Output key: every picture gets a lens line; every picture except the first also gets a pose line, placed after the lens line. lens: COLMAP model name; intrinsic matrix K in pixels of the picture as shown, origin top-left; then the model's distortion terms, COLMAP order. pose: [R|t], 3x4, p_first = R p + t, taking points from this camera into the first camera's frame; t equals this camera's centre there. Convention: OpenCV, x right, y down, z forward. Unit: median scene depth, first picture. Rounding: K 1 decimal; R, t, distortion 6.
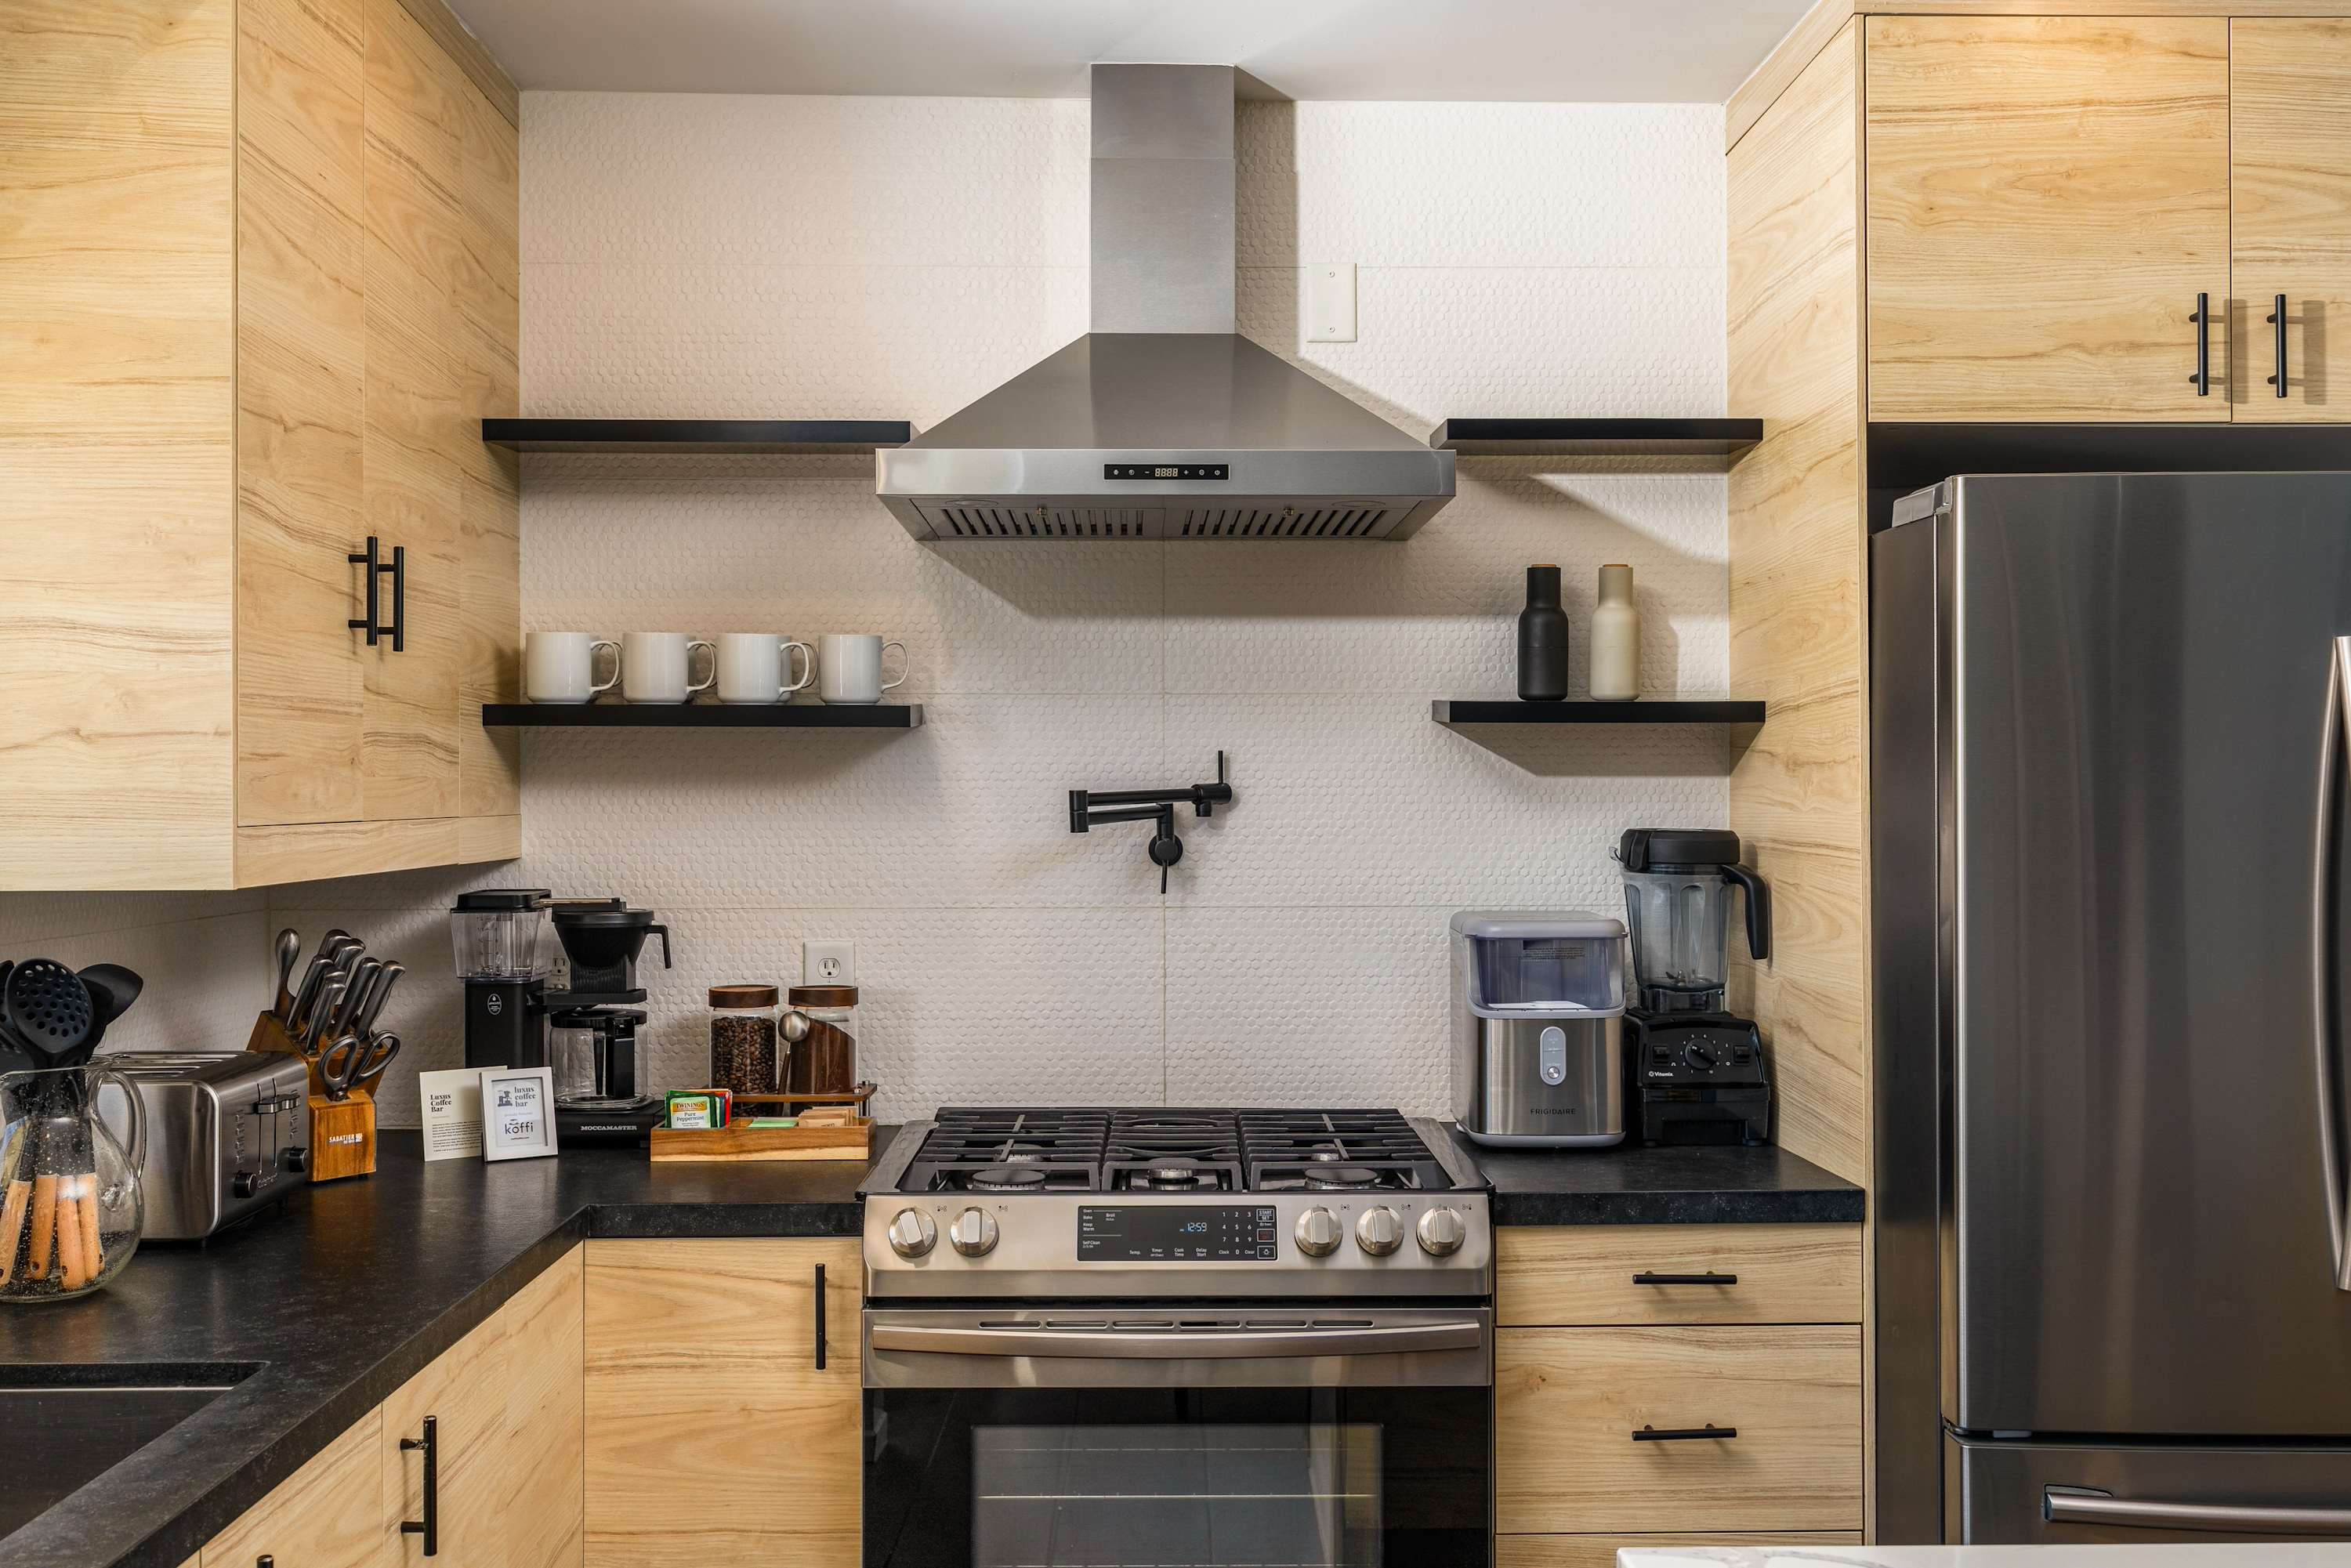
lens RADIAL K [[2300.8, 0, 1225.0], [0, 2300.8, 784.0], [0, 0, 1]] dist [0.010388, -0.013581]
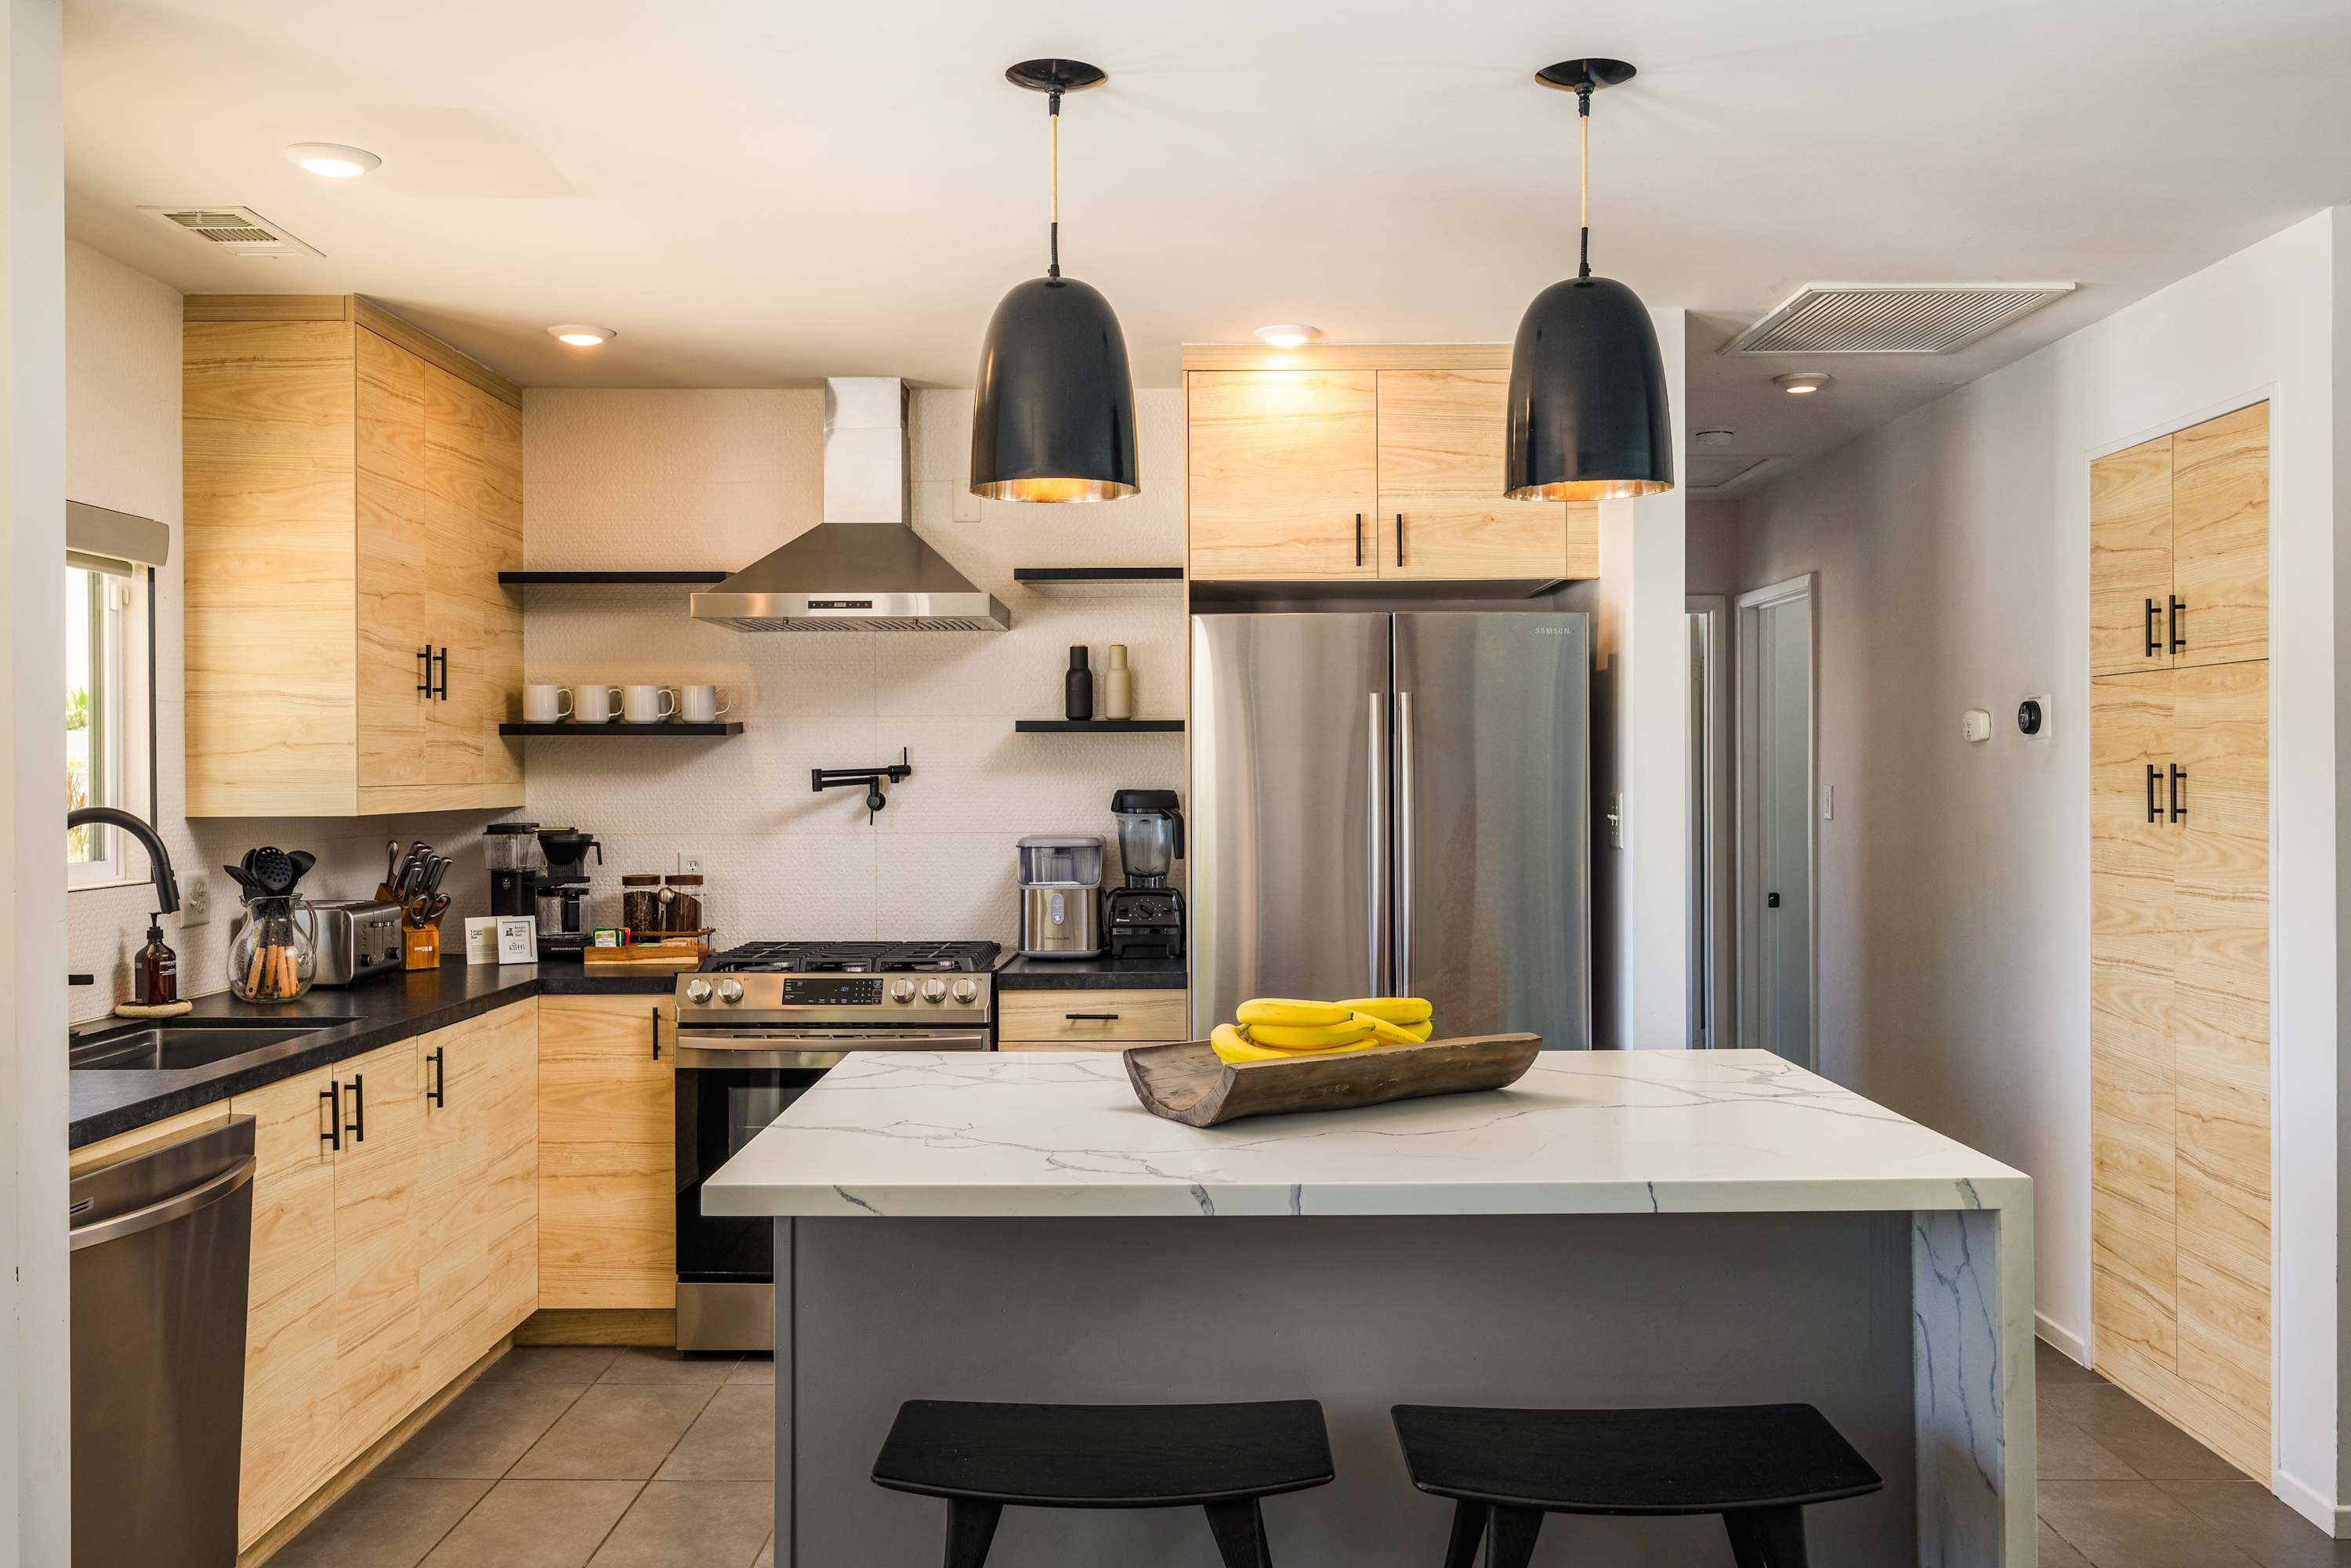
lens RADIAL K [[1972.3, 0, 1211.4], [0, 1972.3, 774.6], [0, 0, 1]] dist [0.002629, -0.003286]
pose [[0.999631, -0.001705, -0.027105, 0.331868], [0.001872, 0.999979, 0.006134, -0.002045], [0.027094, -0.006183, 0.999614, -0.652159]]
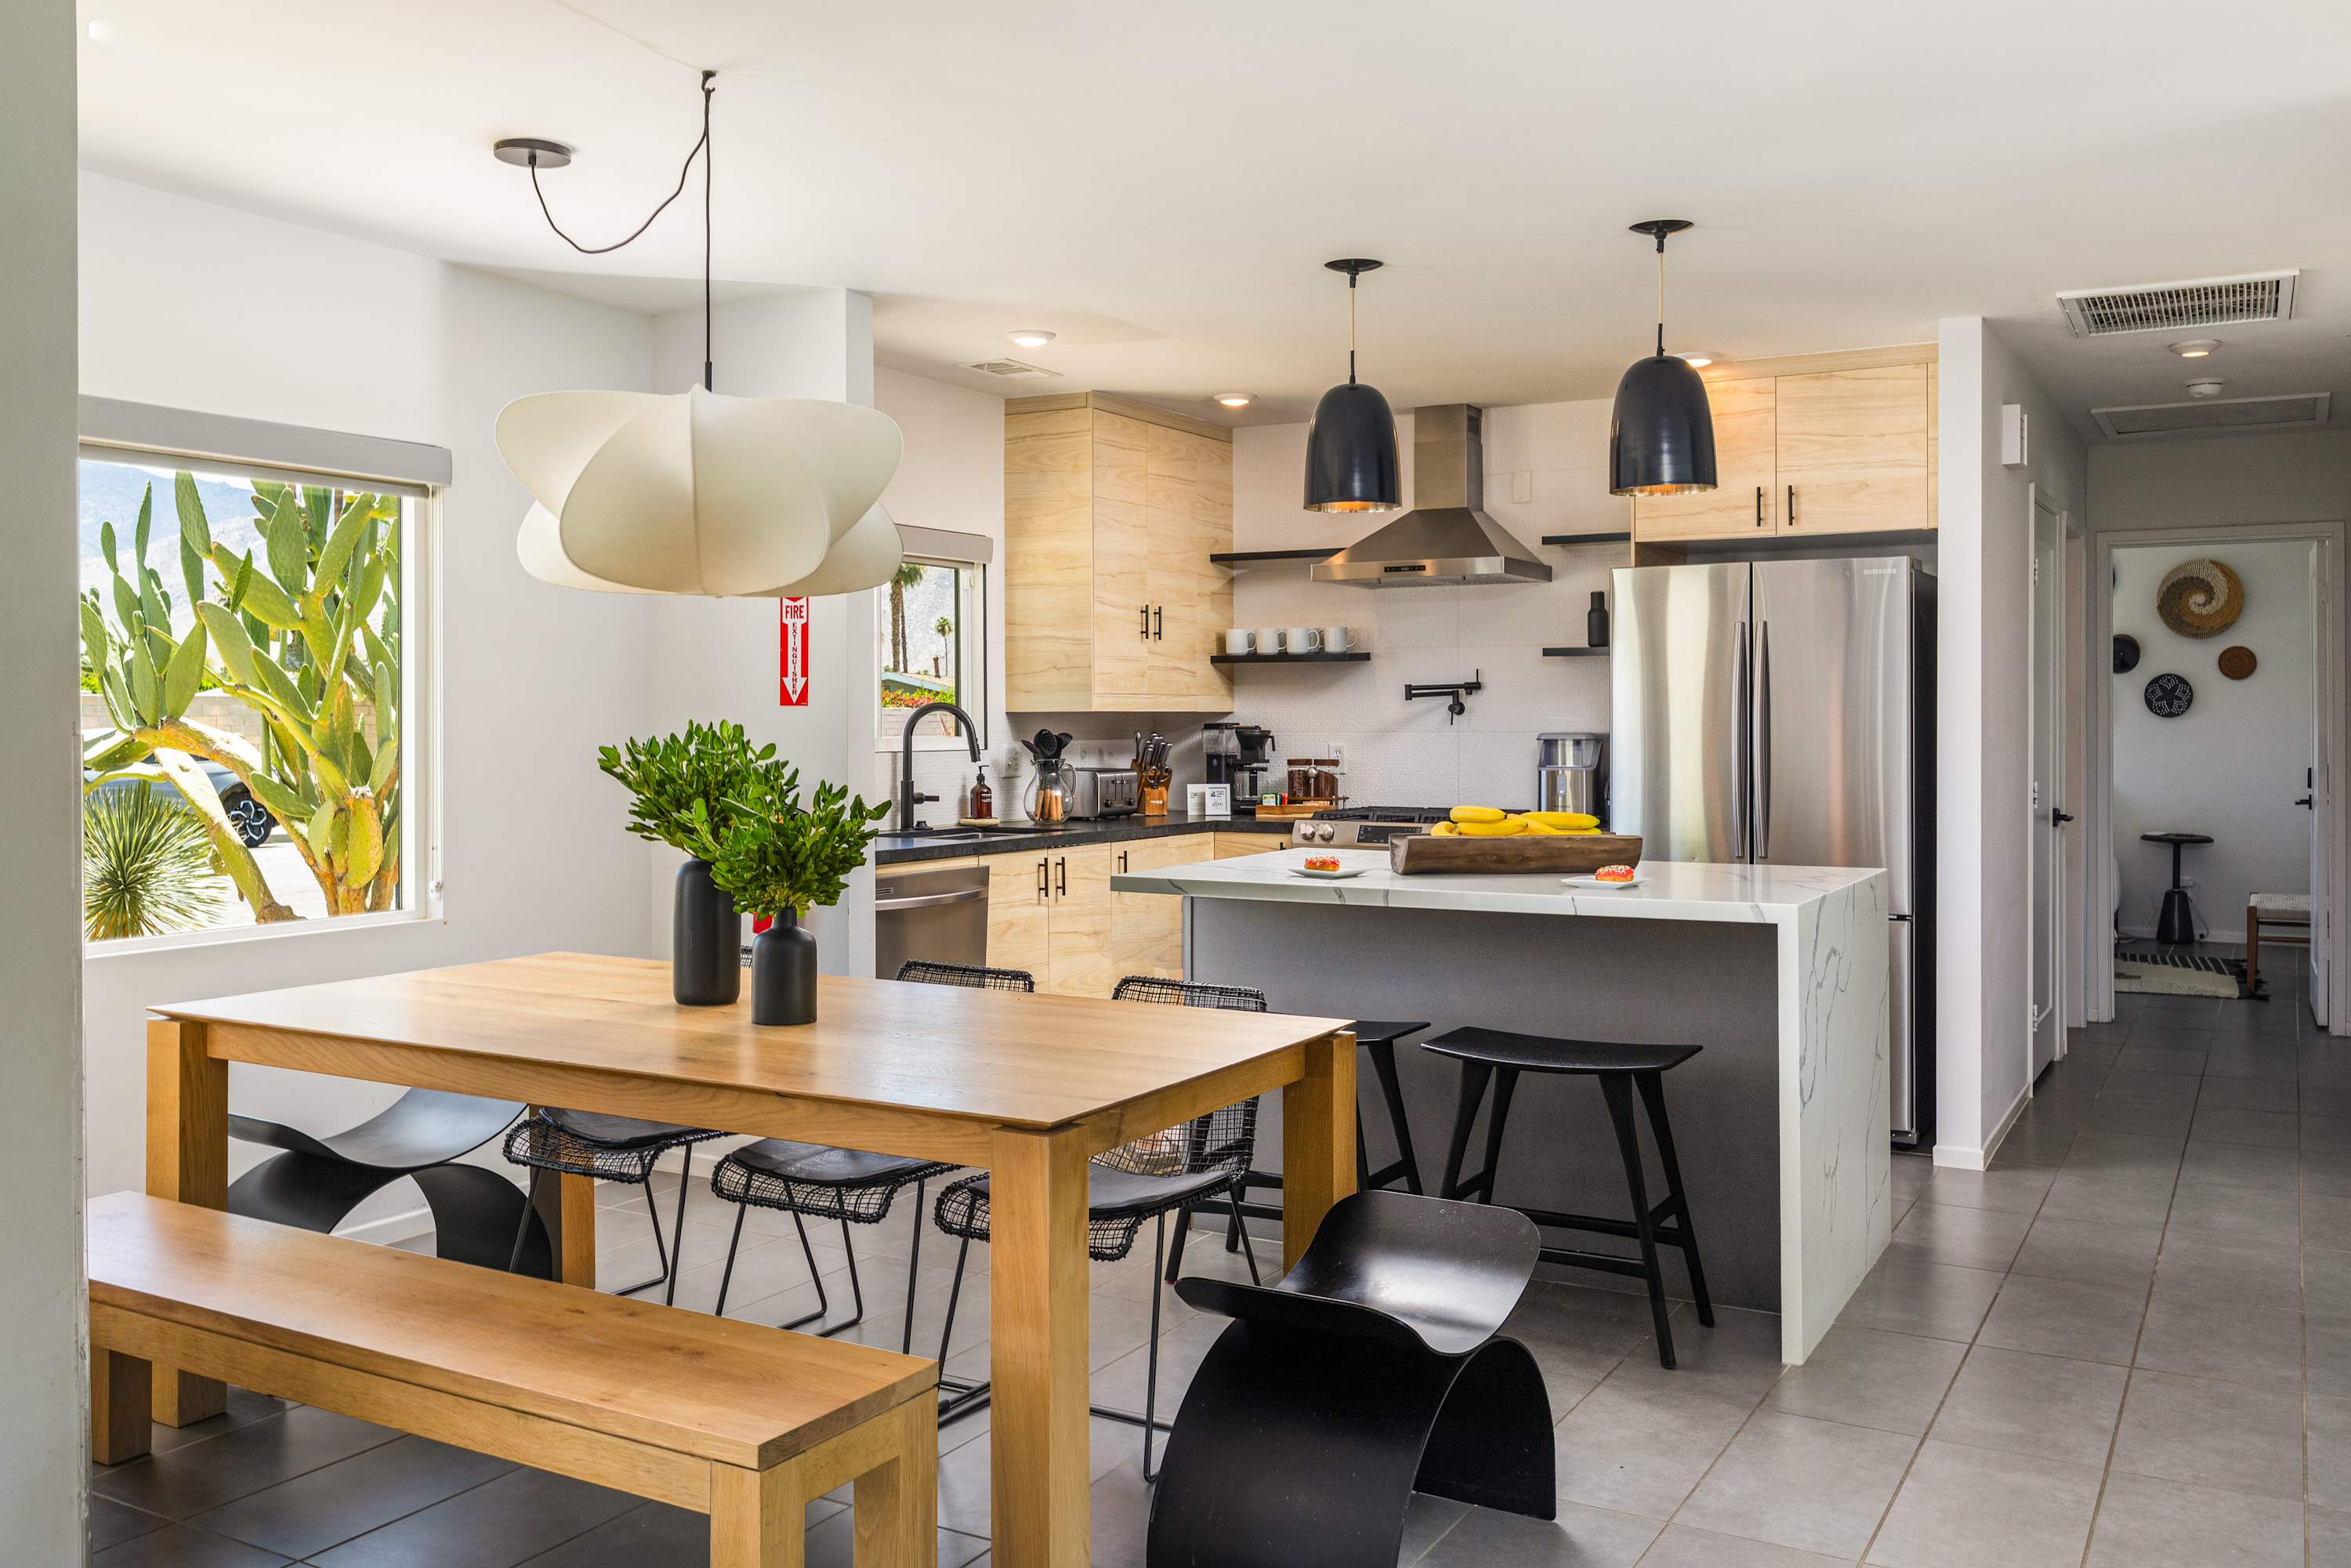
lens RADIAL K [[1983.4, 0, 1169.0], [0, 1983.4, 736.3], [0, 0, 1]] dist [-0.001328, -0.006421]
pose [[0.855271, 0.004542, -0.518161, 0.976496], [0.002470, 0.999914, 0.012841, 0.035792], [0.518175, -0.012263, 0.855187, -1.206060]]
